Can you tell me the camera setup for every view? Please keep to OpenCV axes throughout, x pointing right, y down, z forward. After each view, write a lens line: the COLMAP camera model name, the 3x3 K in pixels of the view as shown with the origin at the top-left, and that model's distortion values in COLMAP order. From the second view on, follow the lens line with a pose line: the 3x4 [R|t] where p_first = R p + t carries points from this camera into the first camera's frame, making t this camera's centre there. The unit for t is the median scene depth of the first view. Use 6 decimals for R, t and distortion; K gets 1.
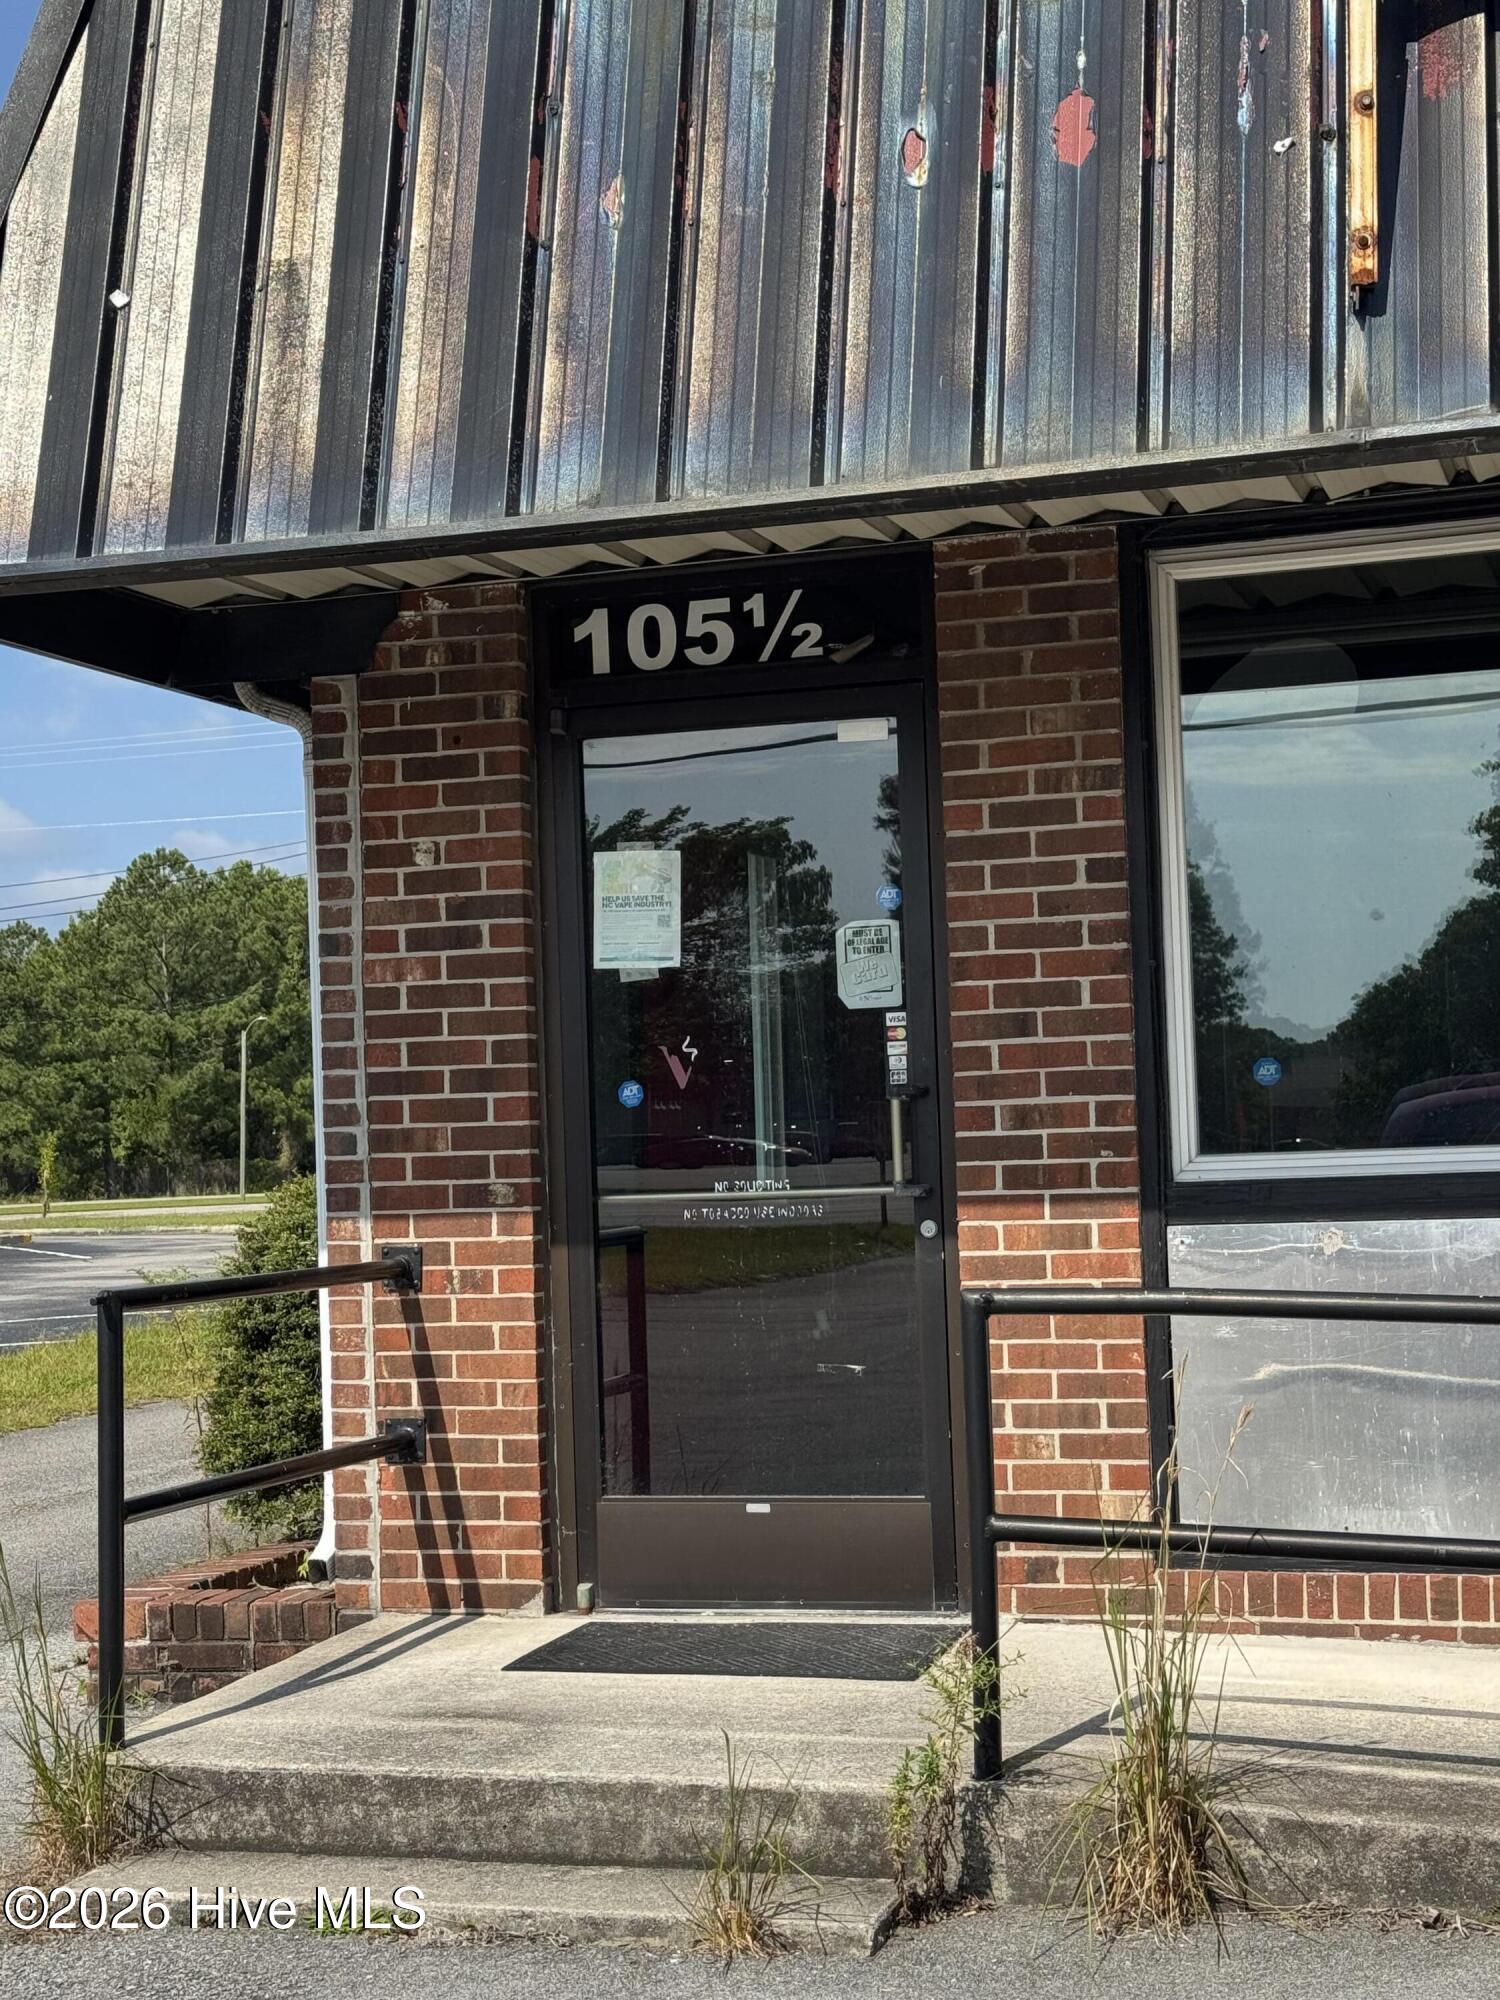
lens RADIAL K [[3148.8, 0, 702.3], [0, 3148.8, 1047.5], [0, 0, 1]] dist [0.165418, -0.065176]
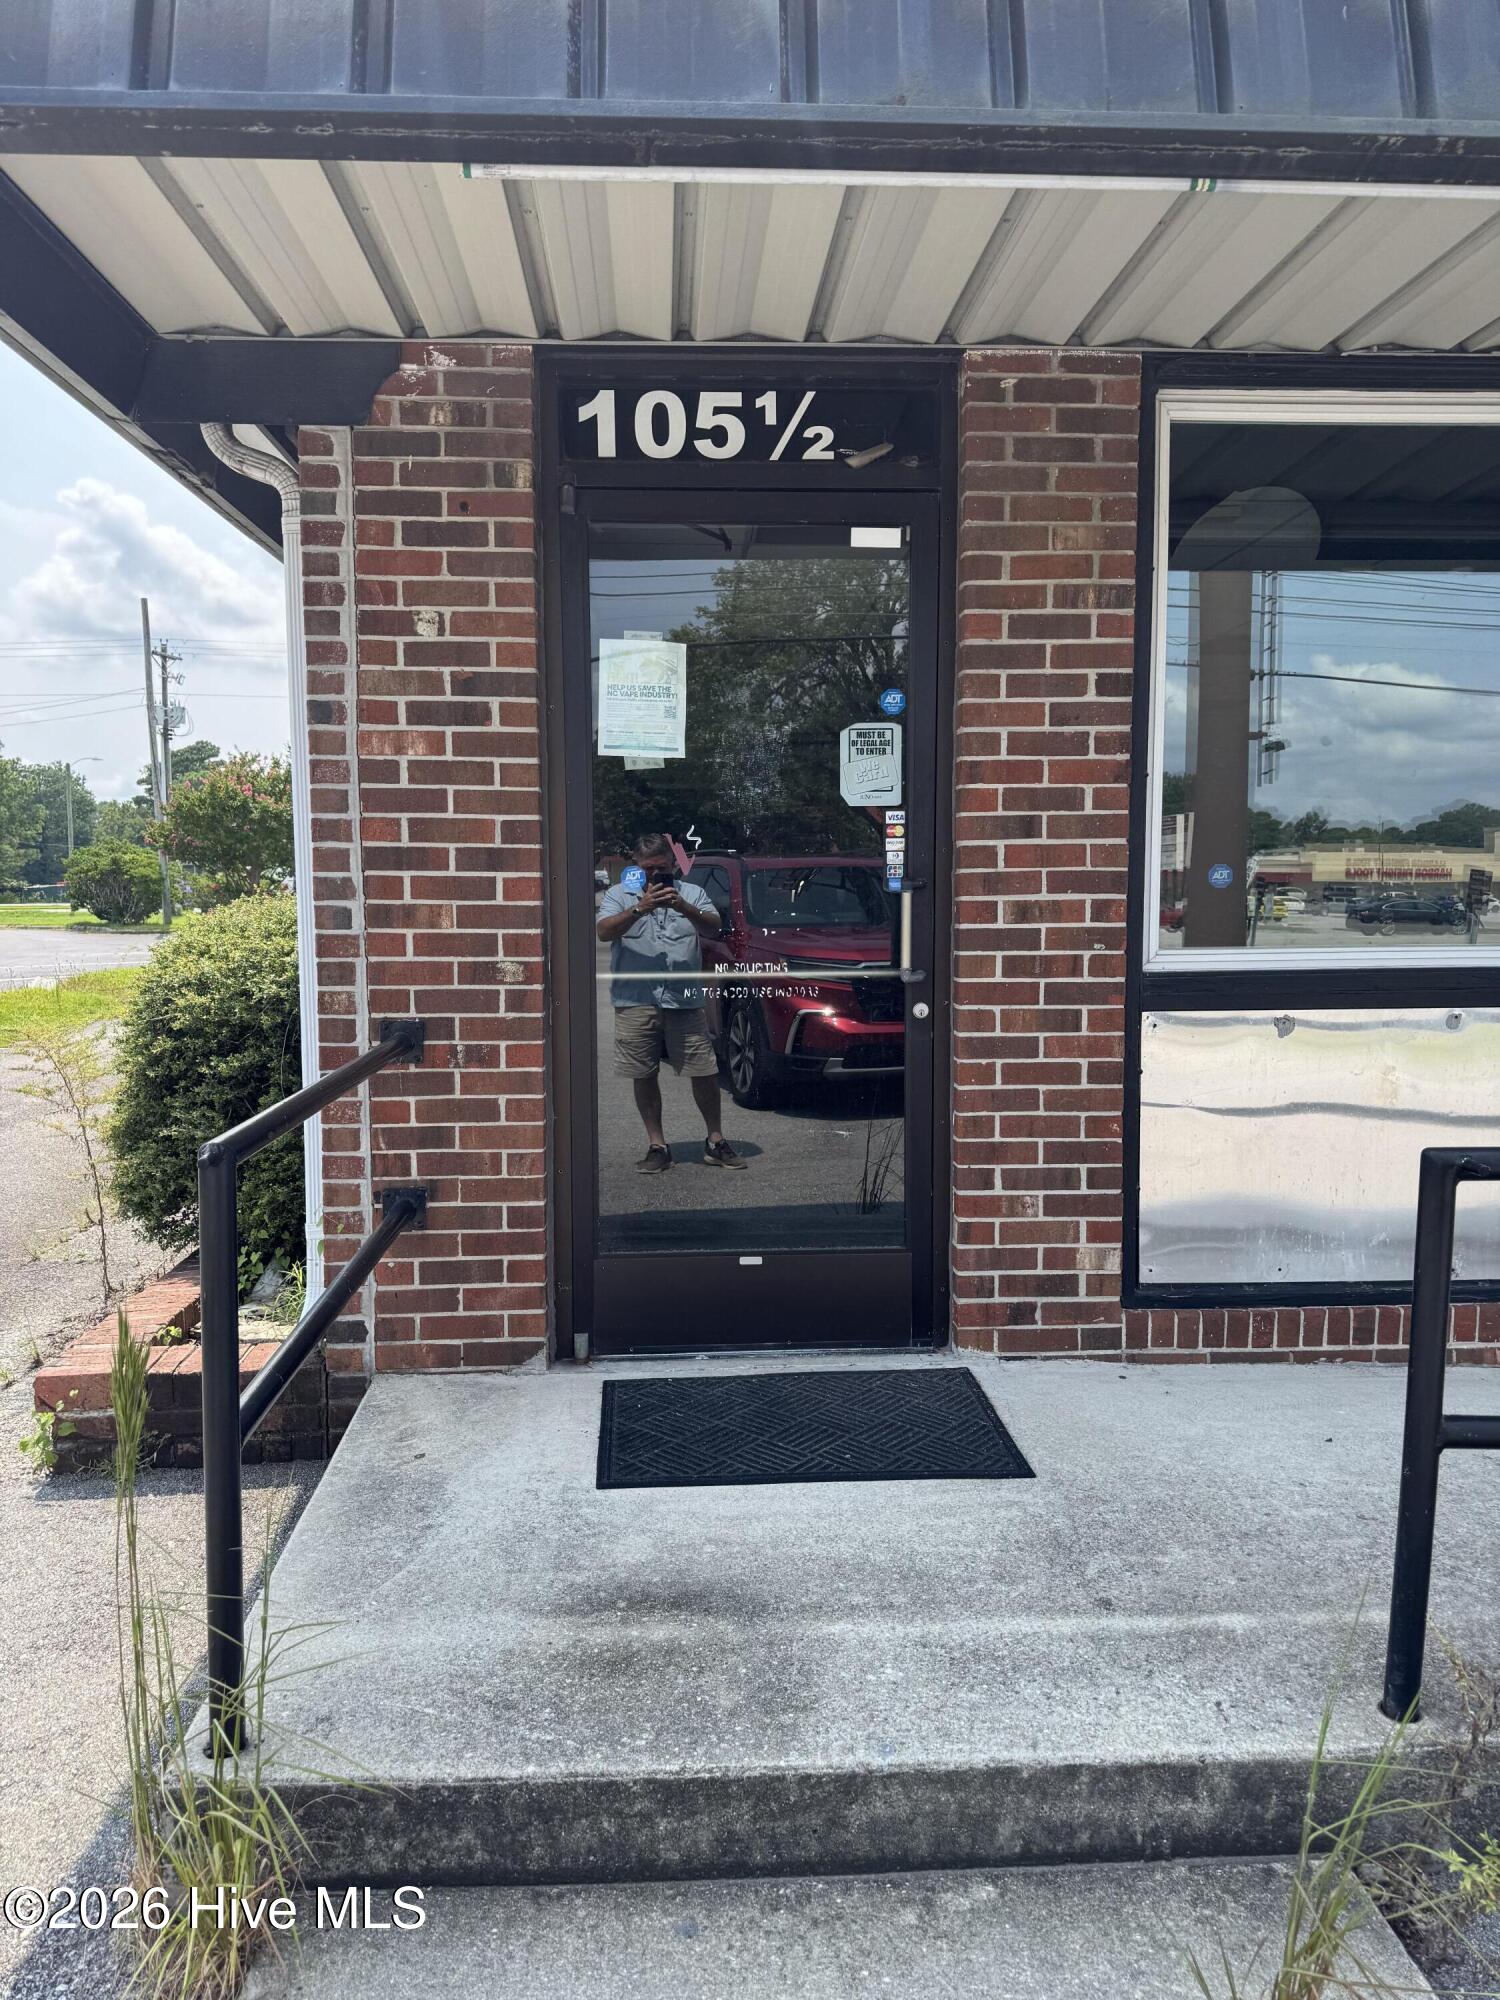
lens RADIAL K [[1405.4, 0, 741.5], [0, 1405.4, 1008.5], [0, 0, 1]] dist [0.165955, -0.324936]
pose [[0.933302, -0.002046, 0.359088, -0.159801], [-0.038397, 0.993682, 0.105459, 0.007068], [-0.357035, -0.112213, 0.927326, 0.551407]]
